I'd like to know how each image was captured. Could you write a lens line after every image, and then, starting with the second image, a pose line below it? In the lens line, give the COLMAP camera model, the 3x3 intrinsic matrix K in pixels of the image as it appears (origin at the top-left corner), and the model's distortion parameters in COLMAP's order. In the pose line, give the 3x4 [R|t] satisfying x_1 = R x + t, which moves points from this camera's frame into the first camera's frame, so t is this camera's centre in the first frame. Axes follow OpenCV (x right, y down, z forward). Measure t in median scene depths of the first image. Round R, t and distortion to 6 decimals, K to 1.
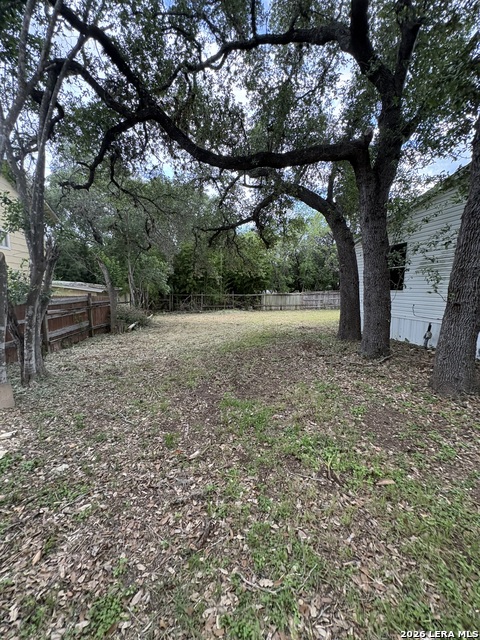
lens RADIAL K [[257.3, 0, 240.4], [0, 257.3, 319.9], [0, 0, 1]] dist [0.004752, -0.000830]
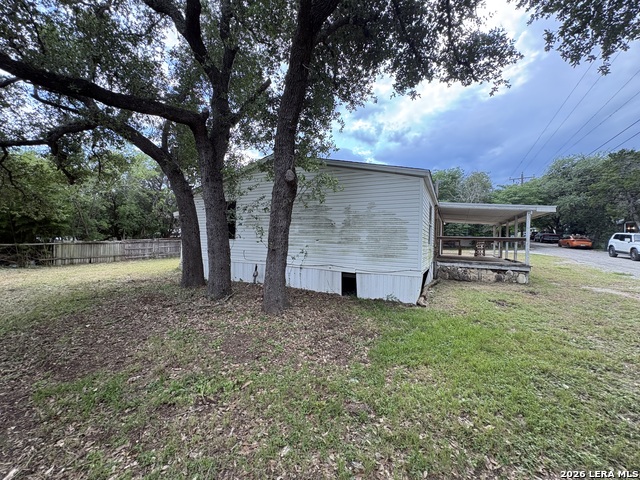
lens RADIAL K [[257.3, 0, 320.5], [0, 257.3, 241.1], [0, 0, 1]] dist [0.004752, -0.000830]
pose [[0.618891, -0.007703, 0.785439, -0.119659], [0.085844, 0.994626, -0.057886, -0.000674], [-0.780772, 0.103251, 0.616226, -0.097743]]
